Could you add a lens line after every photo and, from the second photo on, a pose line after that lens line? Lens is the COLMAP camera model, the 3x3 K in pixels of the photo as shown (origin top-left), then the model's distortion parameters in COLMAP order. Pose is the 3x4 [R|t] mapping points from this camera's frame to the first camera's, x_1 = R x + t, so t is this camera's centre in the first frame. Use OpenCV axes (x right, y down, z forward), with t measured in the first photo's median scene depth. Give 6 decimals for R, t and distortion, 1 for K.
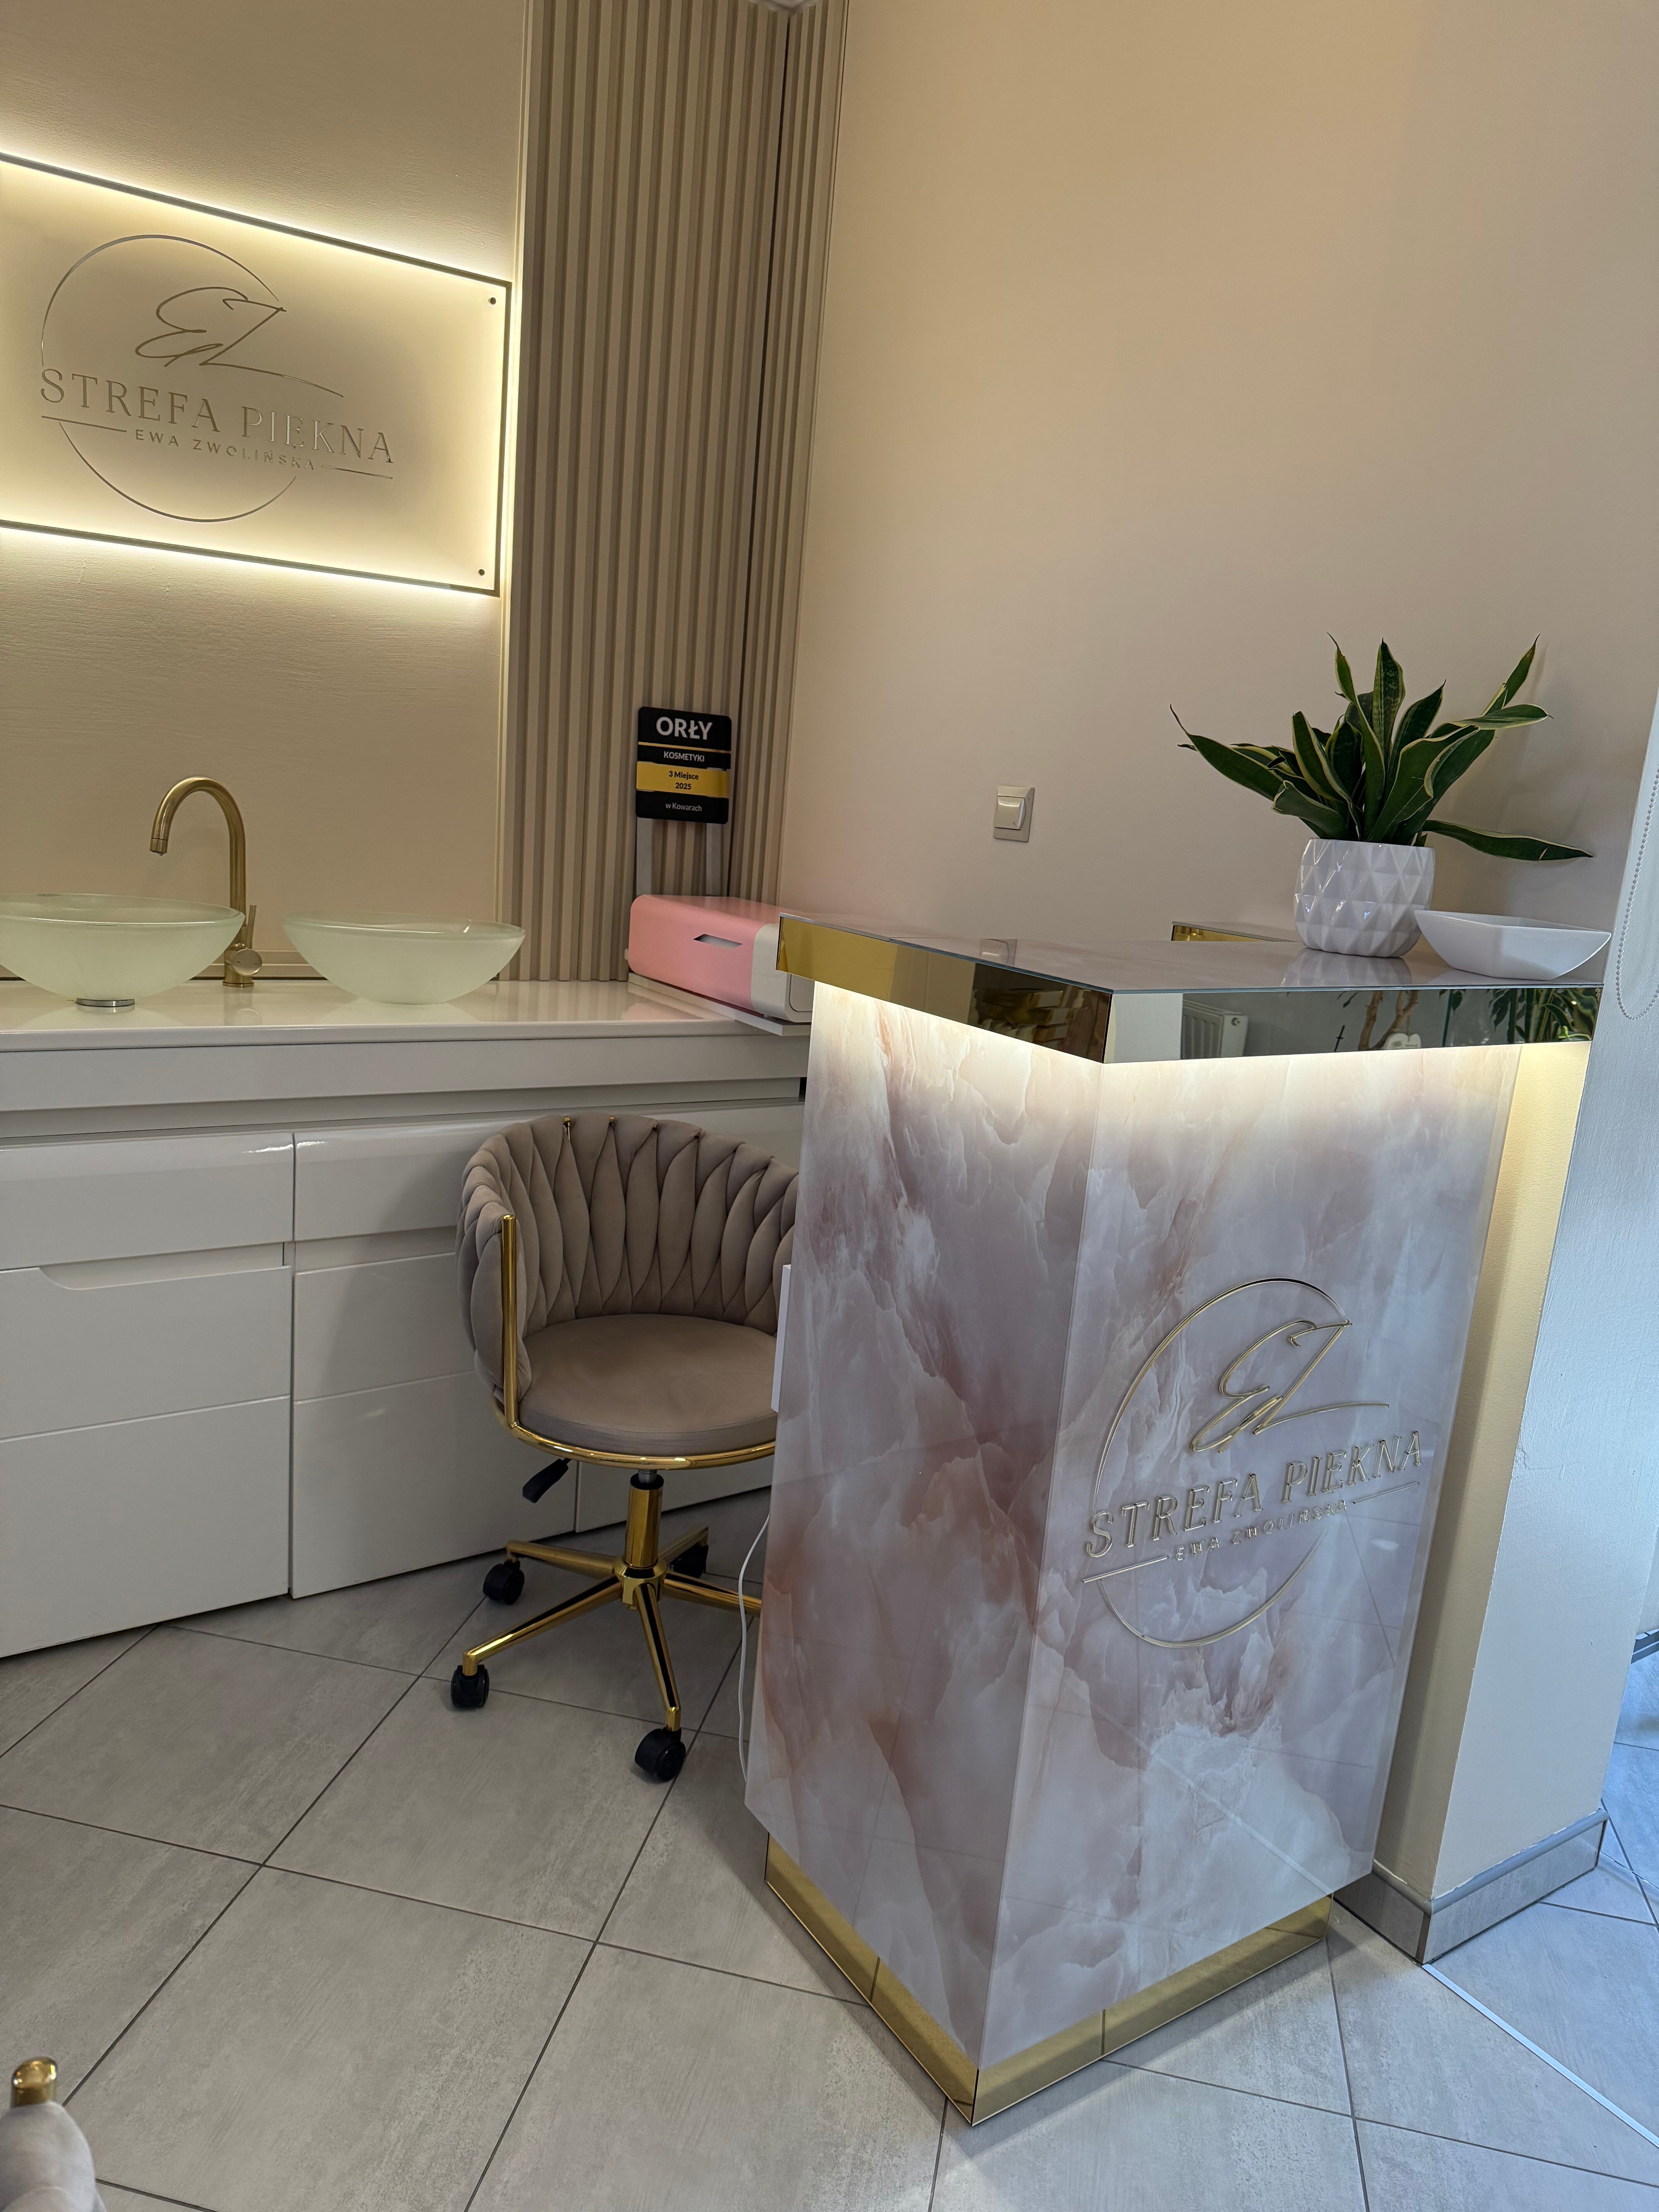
lens RADIAL K [[1572.6, 0, 833.2], [0, 1572.6, 1123.5], [0, 0, 1]] dist [0.042968, -0.056310]
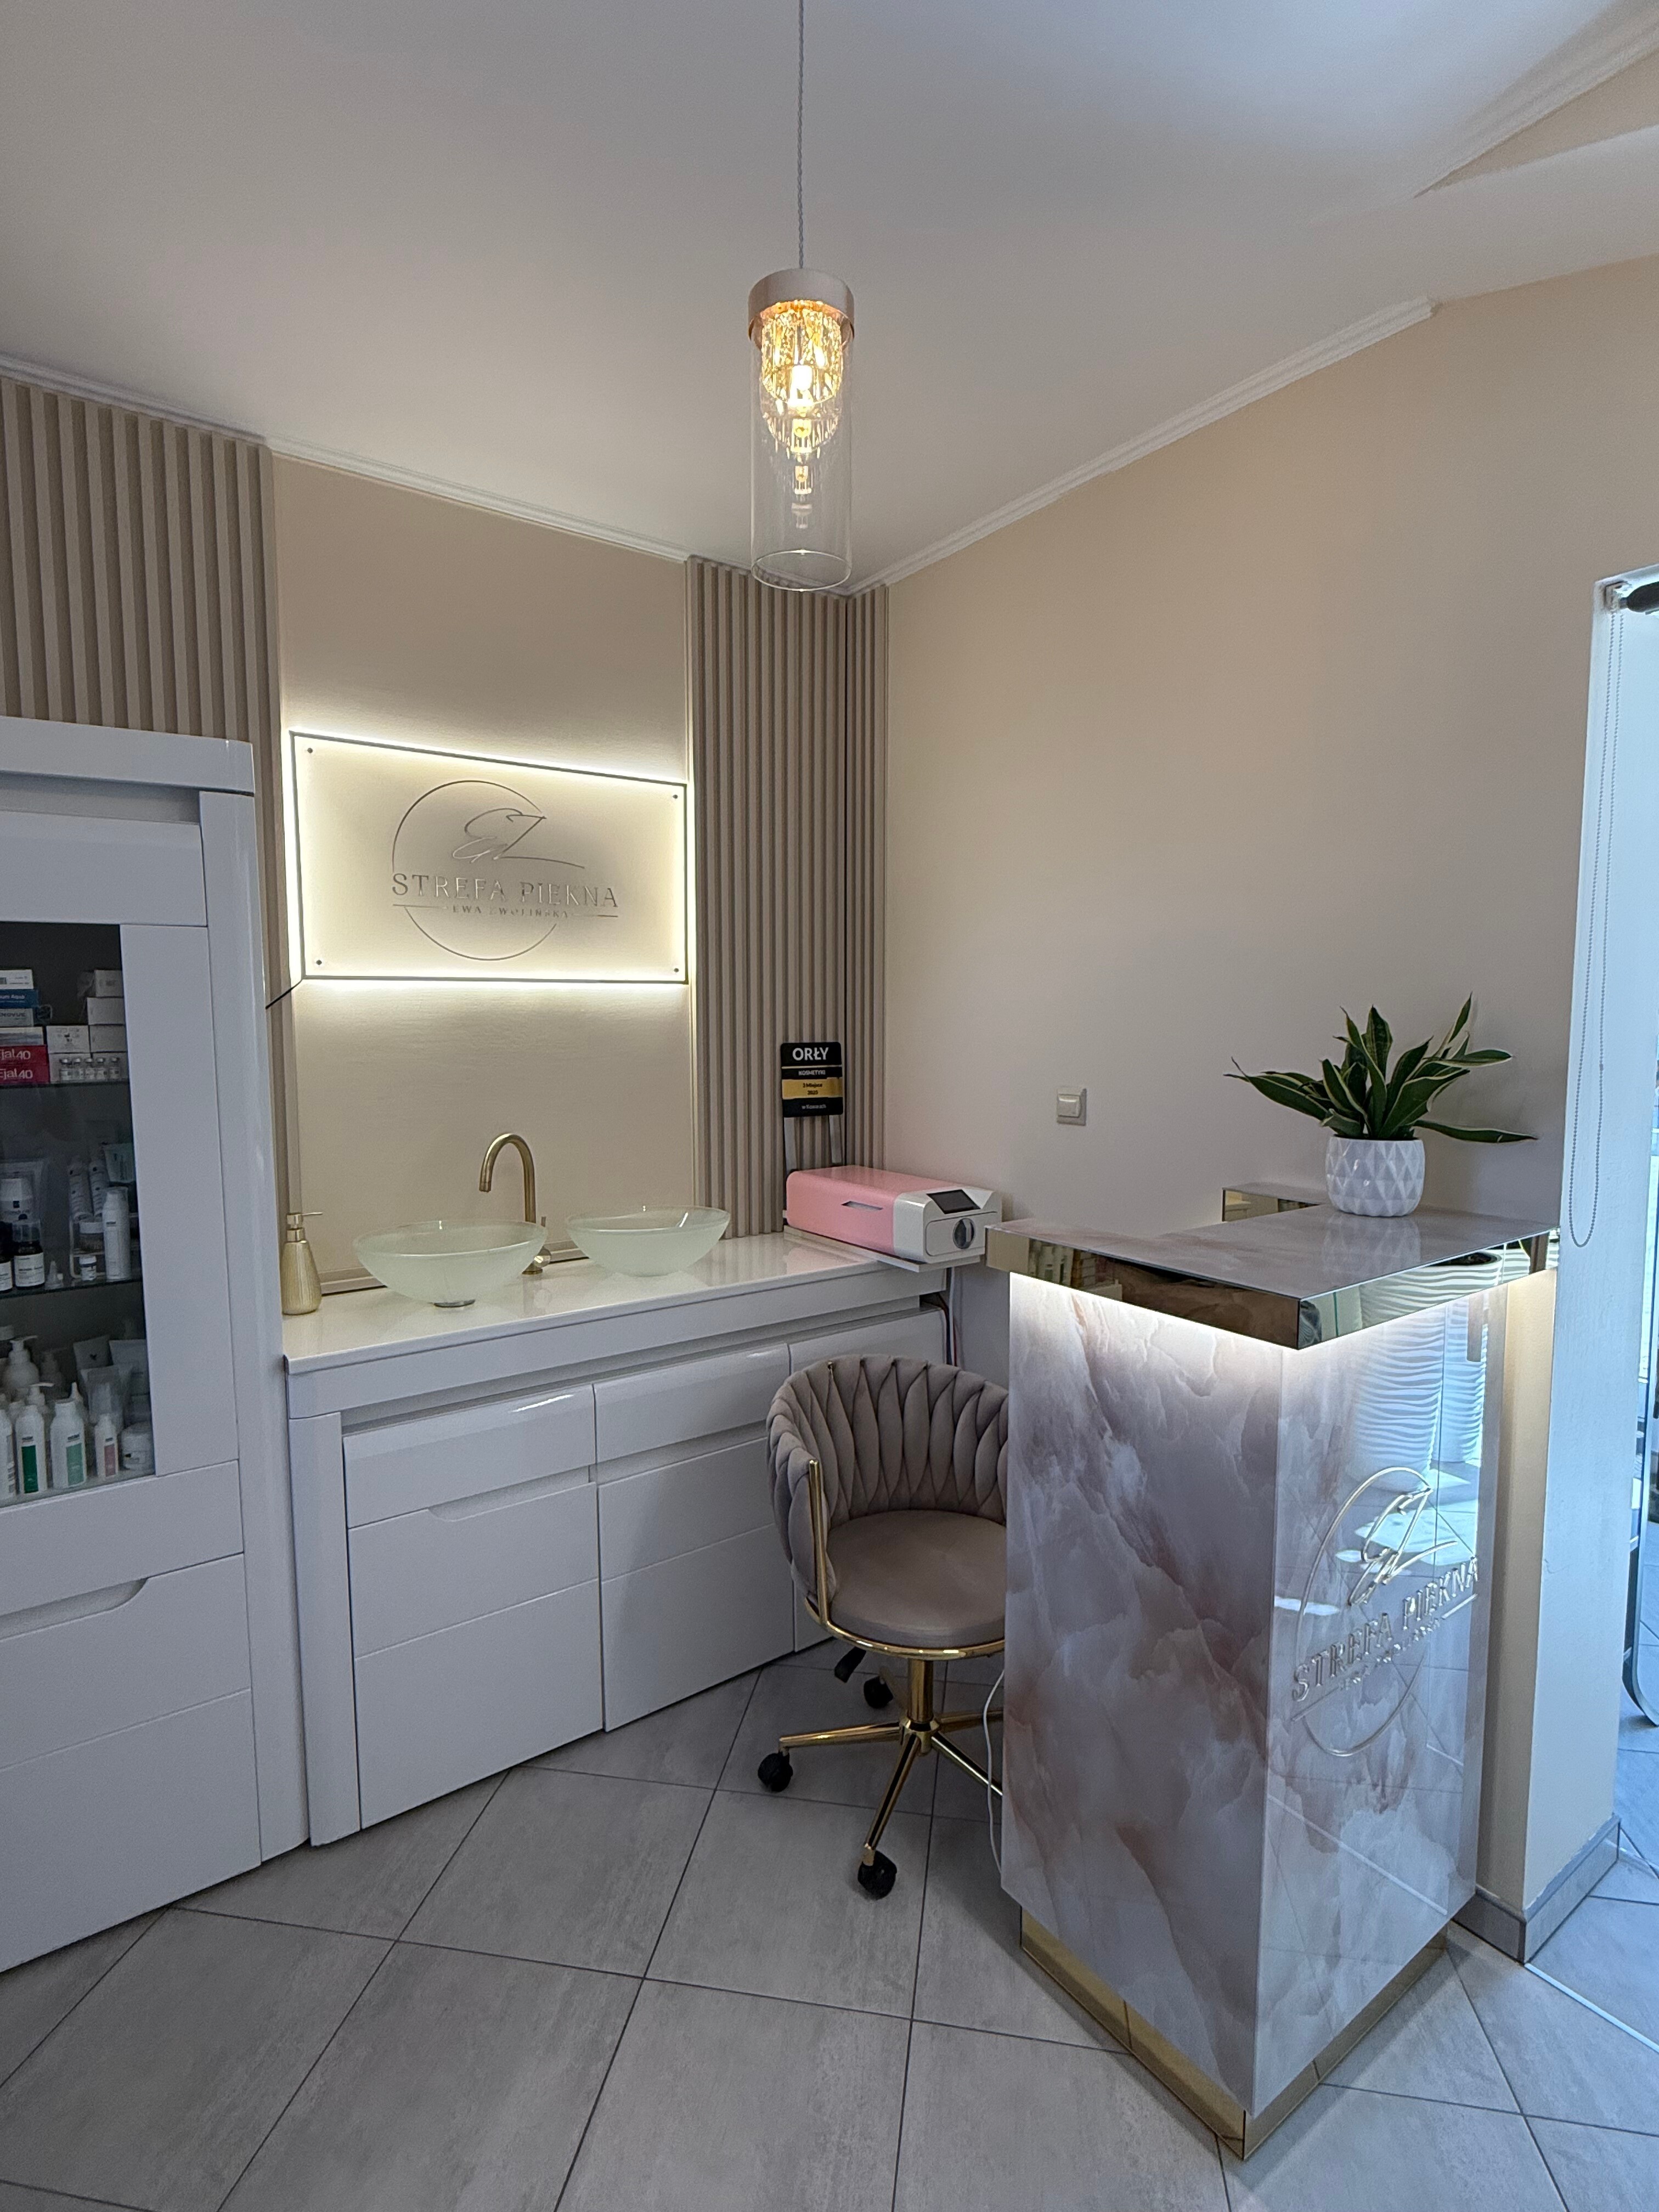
lens RADIAL K [[1105.0, 0, 825.8], [0, 1105.0, 1101.7], [0, 0, 1]] dist [-0.008847, 0.004039]
pose [[0.995800, -0.088279, 0.024258, -0.179104], [0.090717, 0.987141, -0.131620, -0.119763], [-0.012327, 0.133268, 0.991003, 0.001734]]
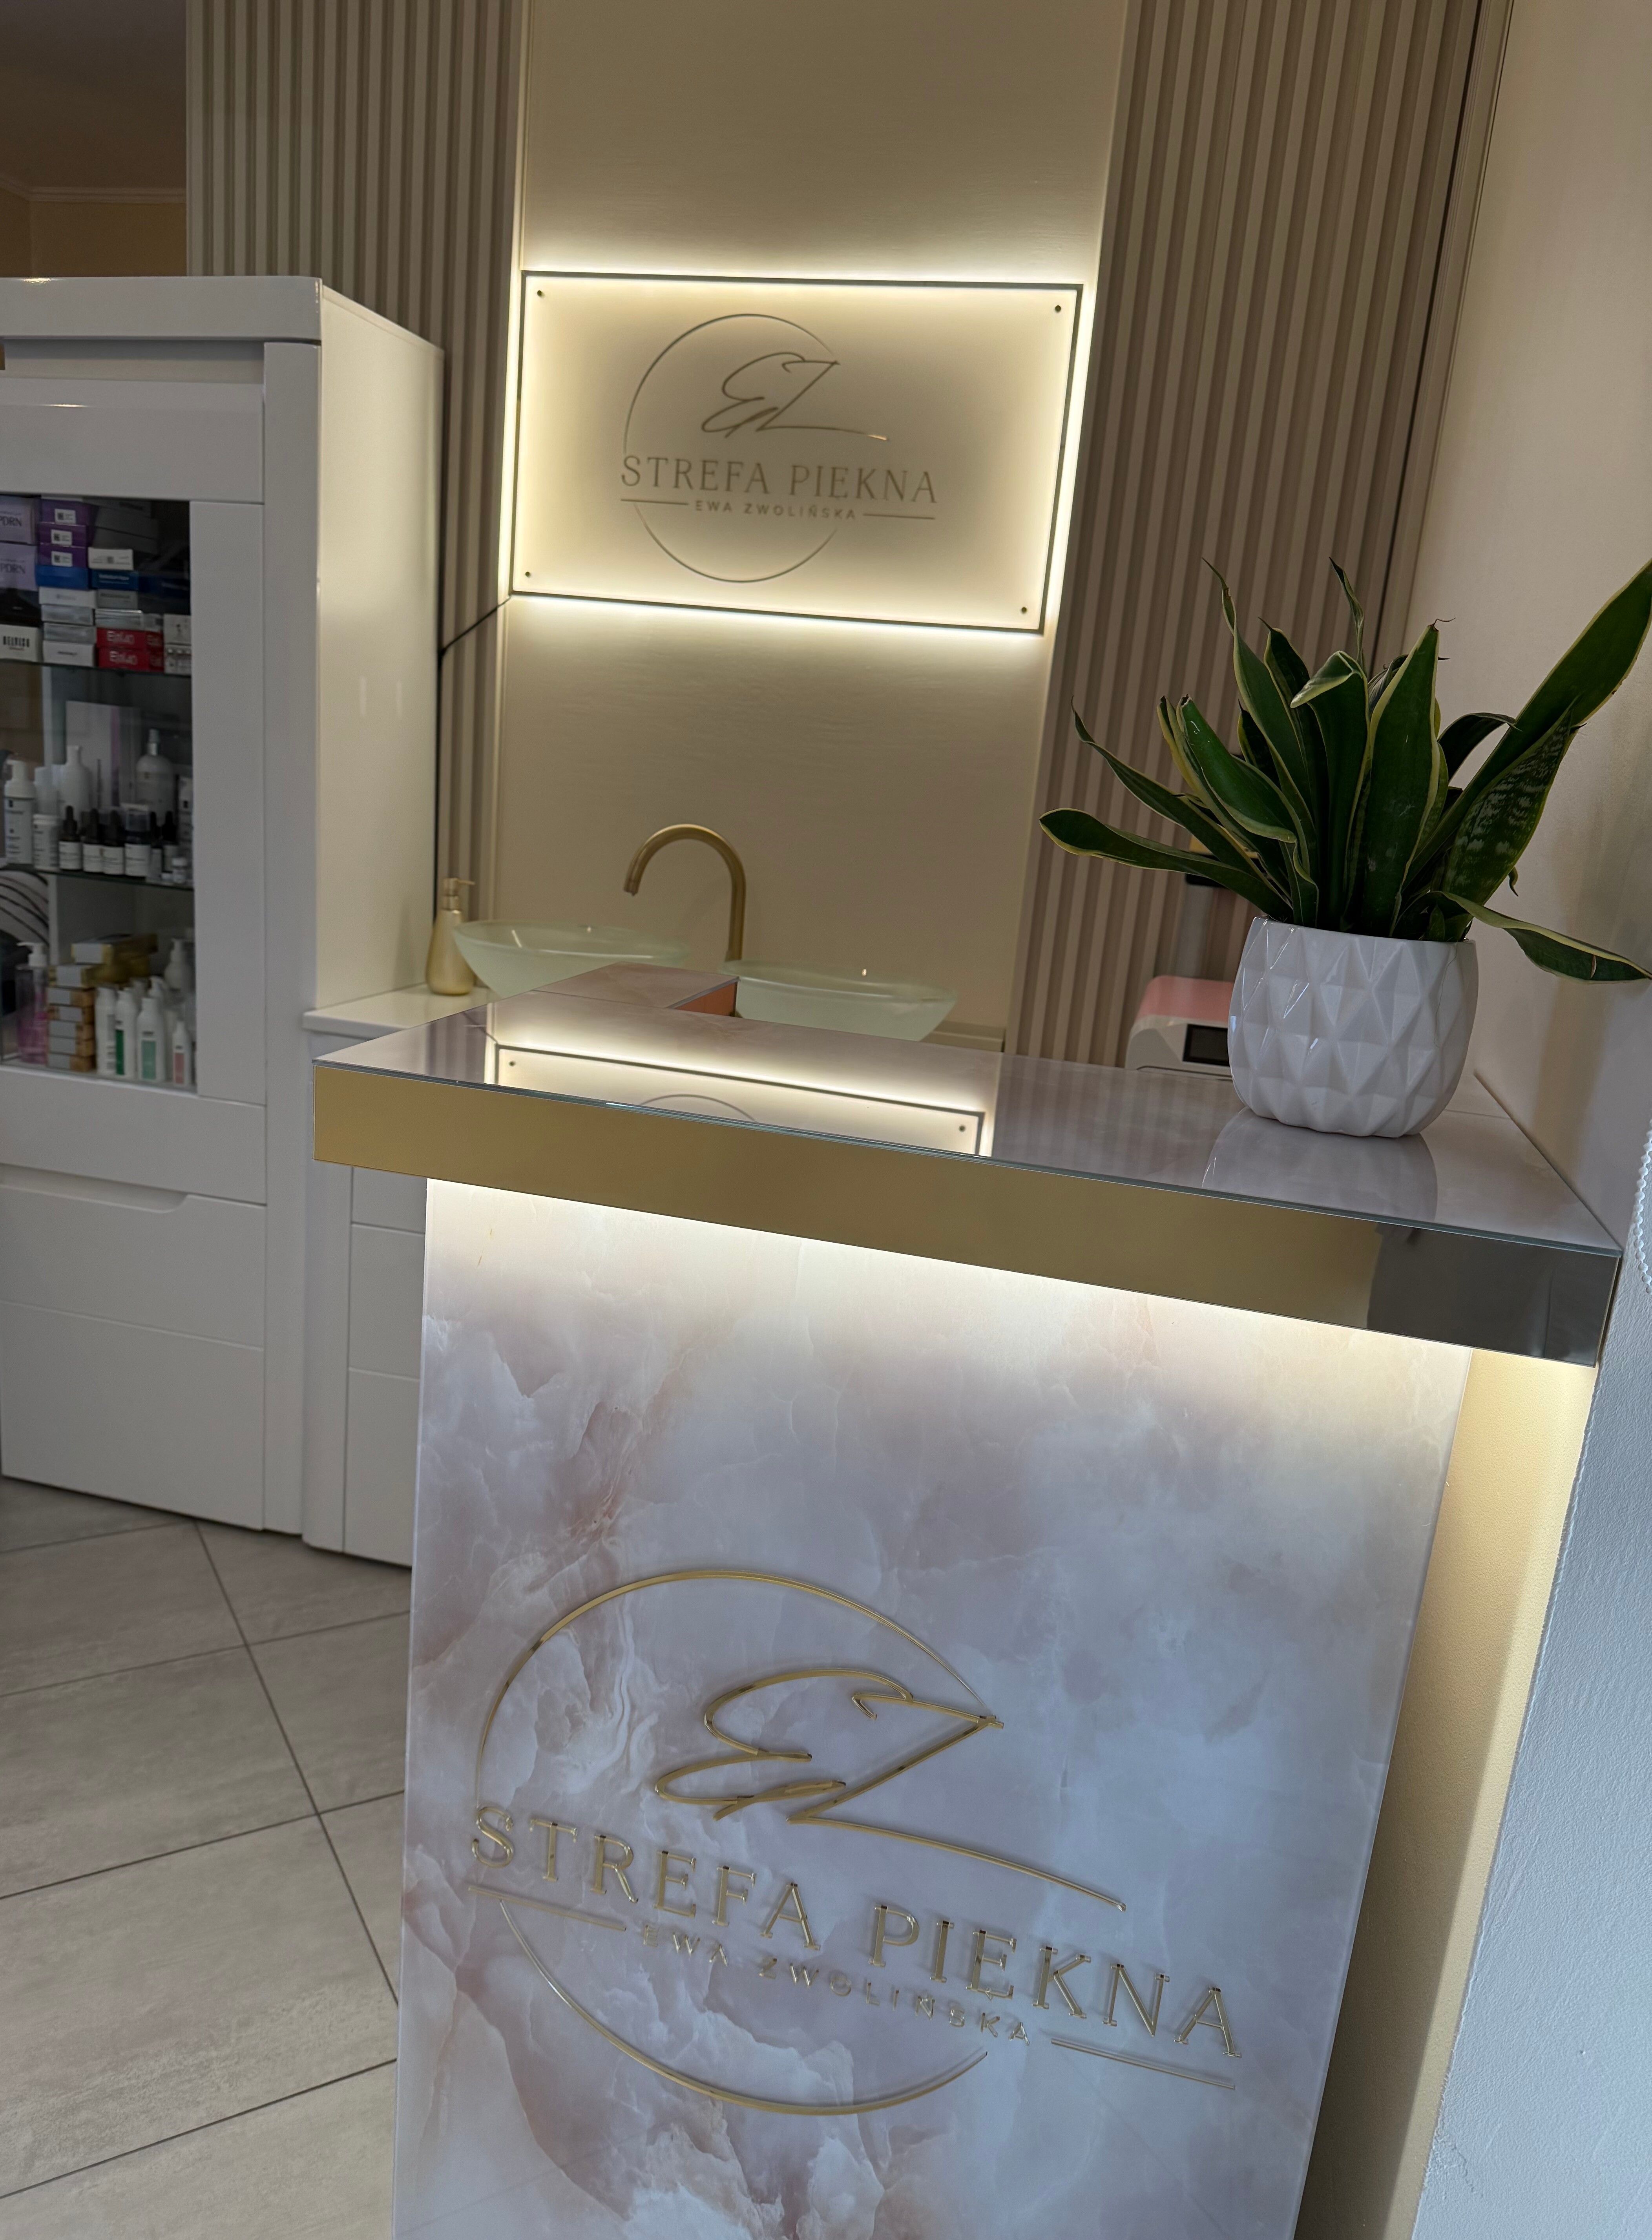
lens RADIAL K [[1592.5, 0, 807.1], [0, 1592.5, 1139.2], [0, 0, 1]] dist [0.042968, -0.056310]
pose [[0.668394, 0.154714, -0.727539, 0.615022], [-0.189758, 0.981231, 0.034330, -0.083807], [0.719195, 0.115110, 0.685207, 0.468829]]
